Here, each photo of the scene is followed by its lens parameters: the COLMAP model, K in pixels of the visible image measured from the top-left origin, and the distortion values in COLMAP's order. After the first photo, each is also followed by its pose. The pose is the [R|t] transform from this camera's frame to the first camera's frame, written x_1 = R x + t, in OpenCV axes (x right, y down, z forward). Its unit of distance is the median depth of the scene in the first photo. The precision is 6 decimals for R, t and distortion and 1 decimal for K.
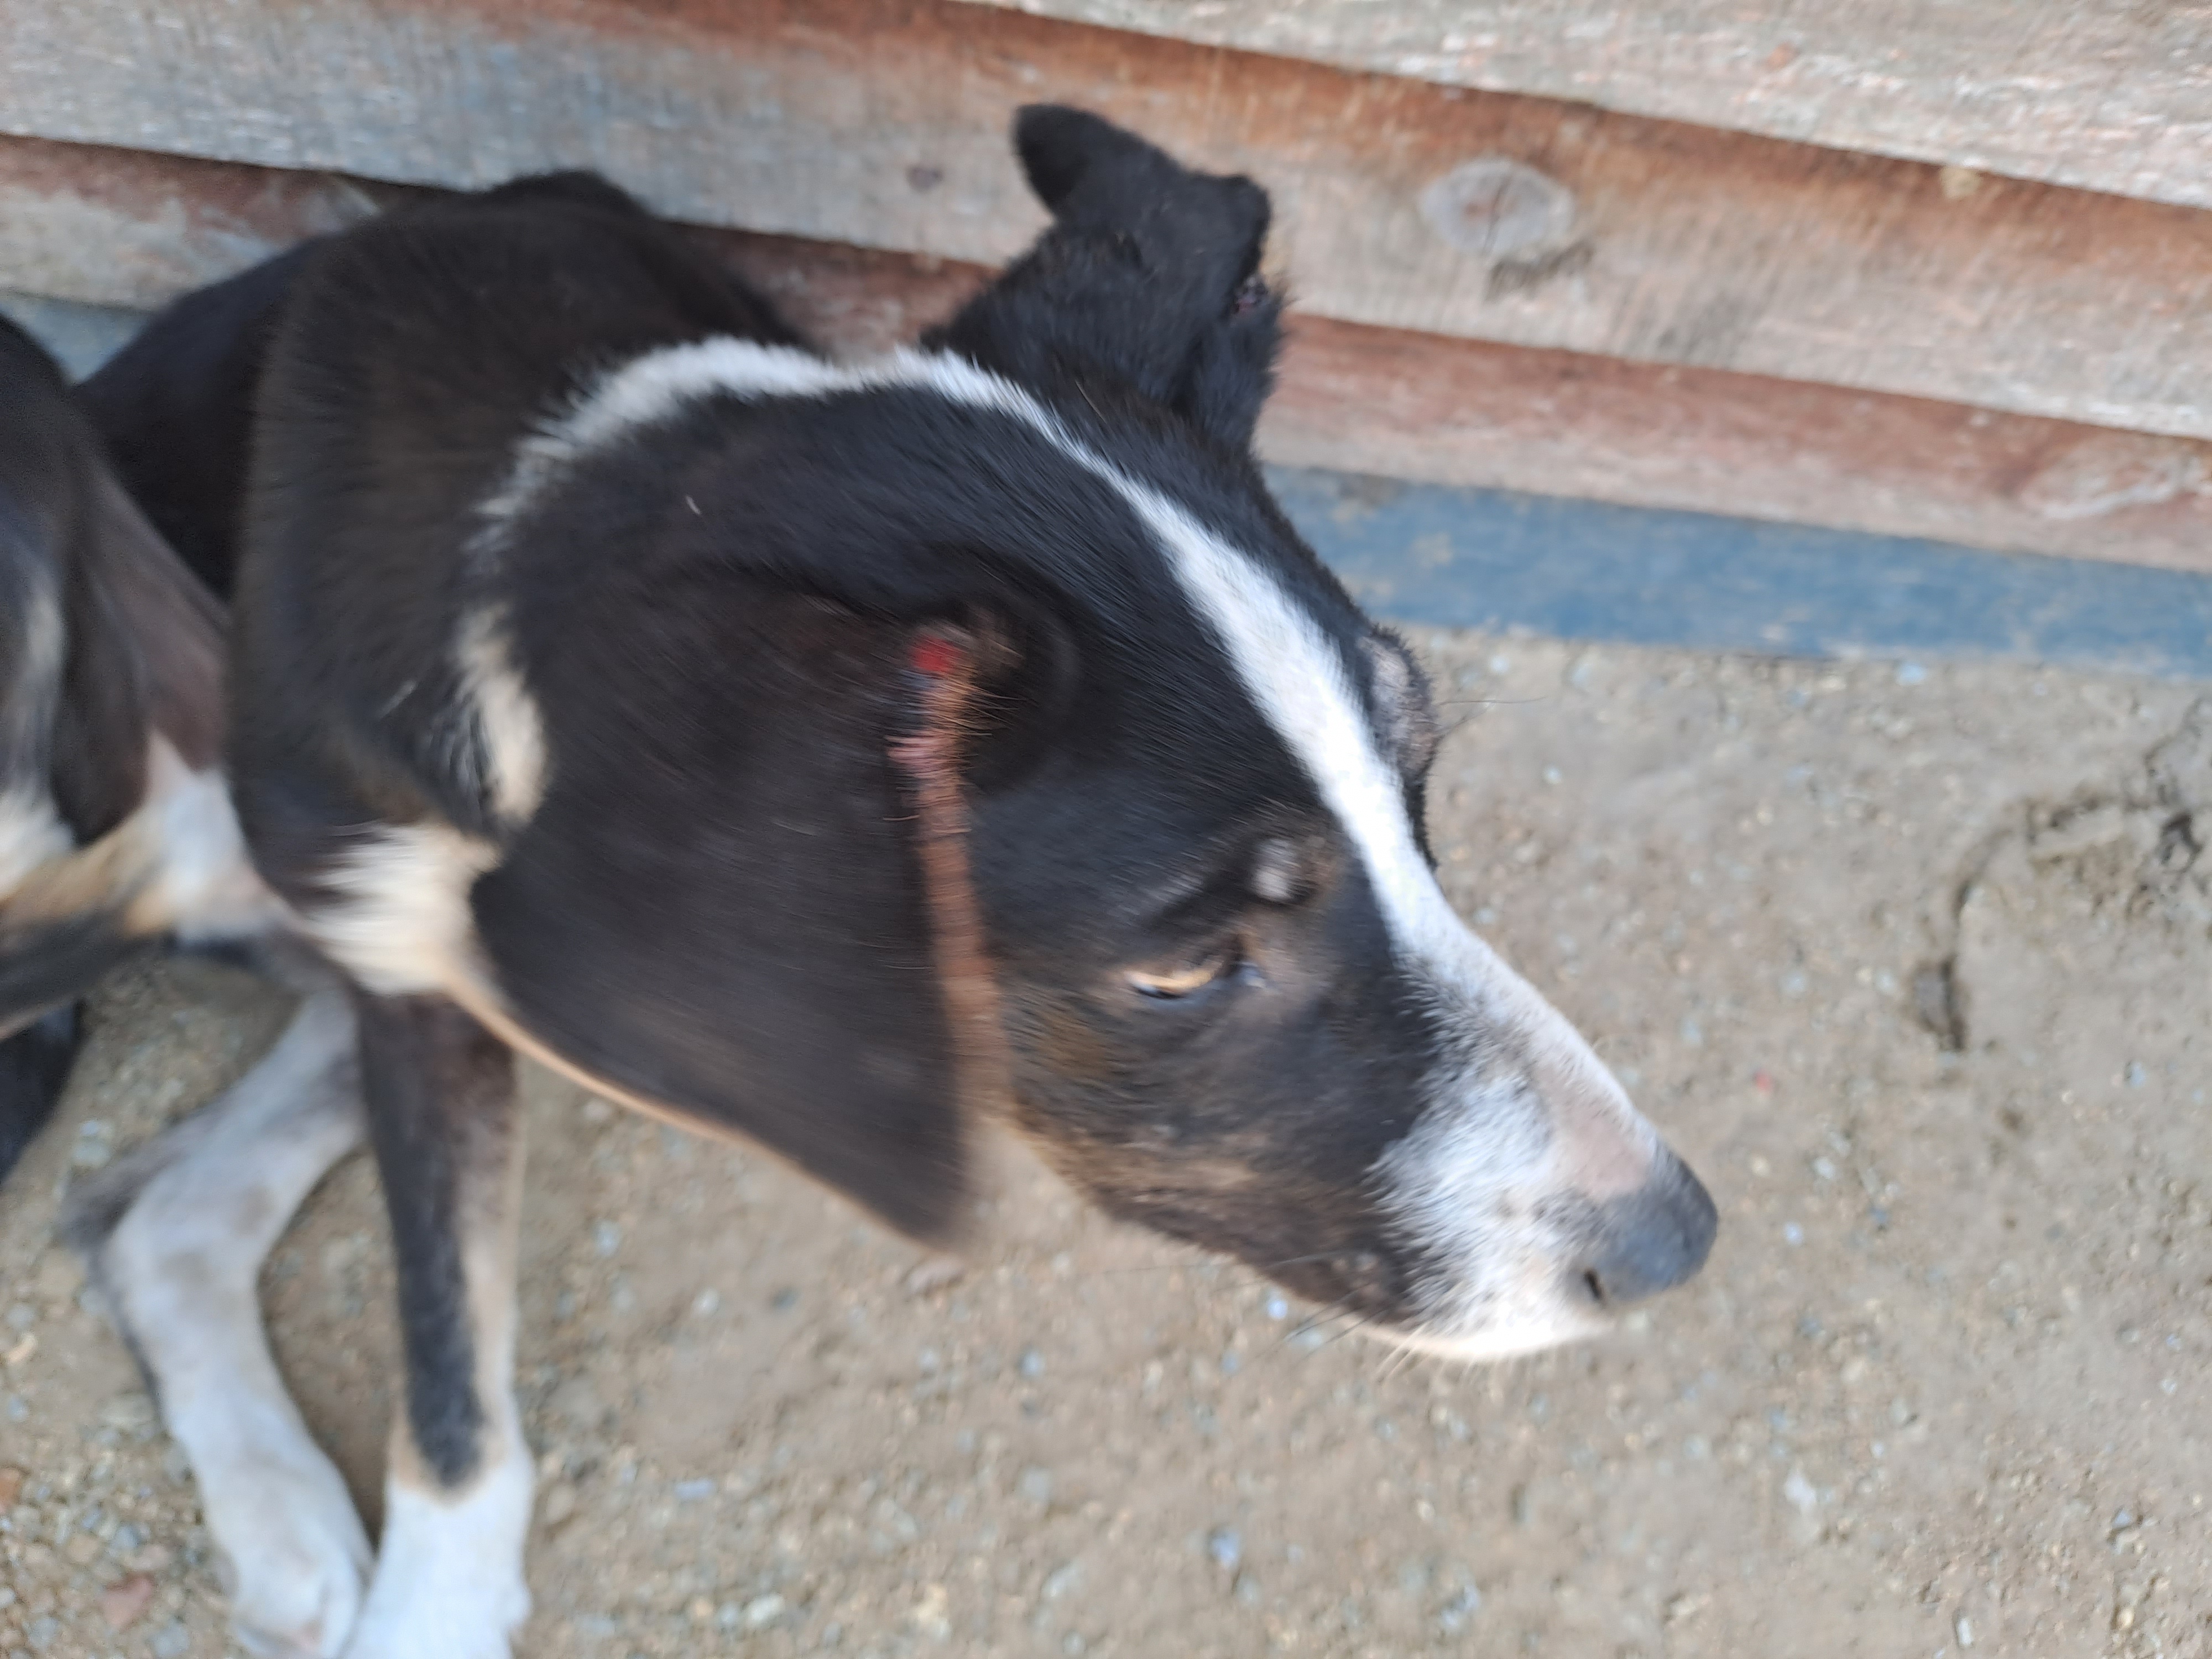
lens RADIAL K [[1685.1, 0, 1156.2], [0, 1685.1, 812.1], [0, 0, 1]] dist [0.003695, -0.007027]
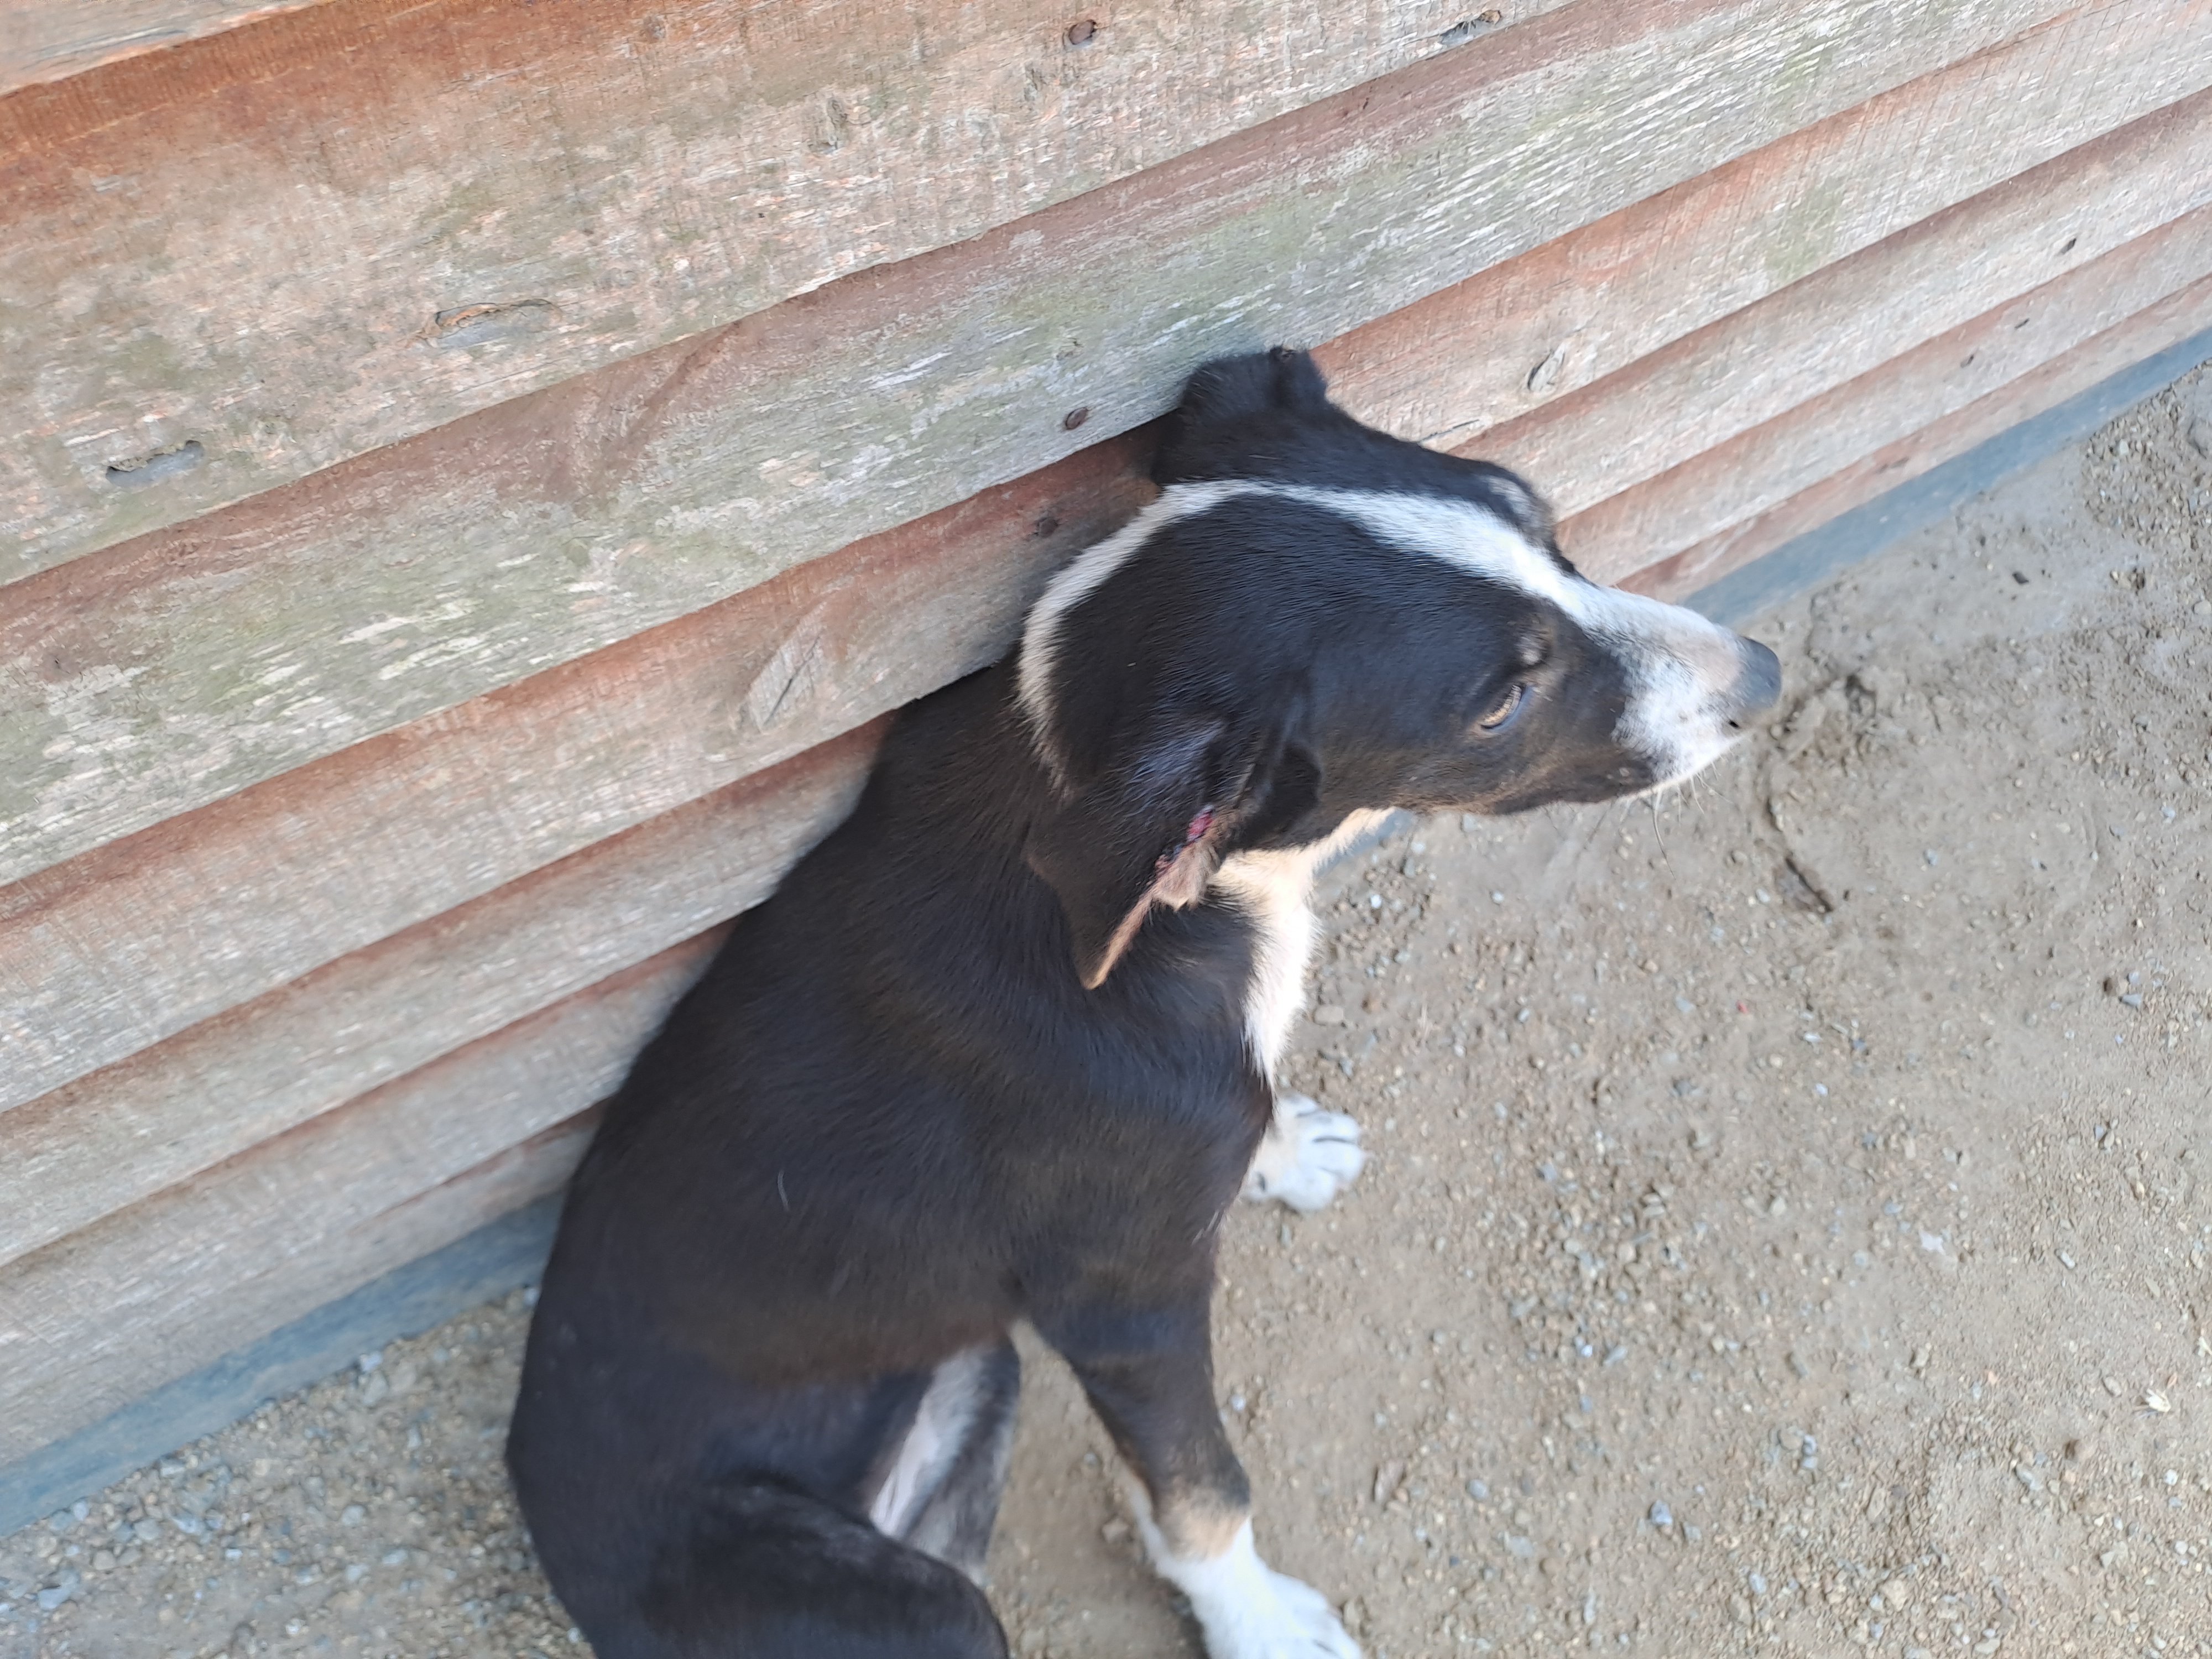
lens RADIAL K [[1623.0, 0, 1099.2], [0, 1623.0, 810.9], [0, 0, 1]] dist [0.065848, -0.065391]
pose [[0.829040, -0.530094, 0.178028, -0.268871], [0.533654, 0.845123, 0.031313, -0.340788], [-0.167055, 0.069046, 0.983527, -0.300265]]
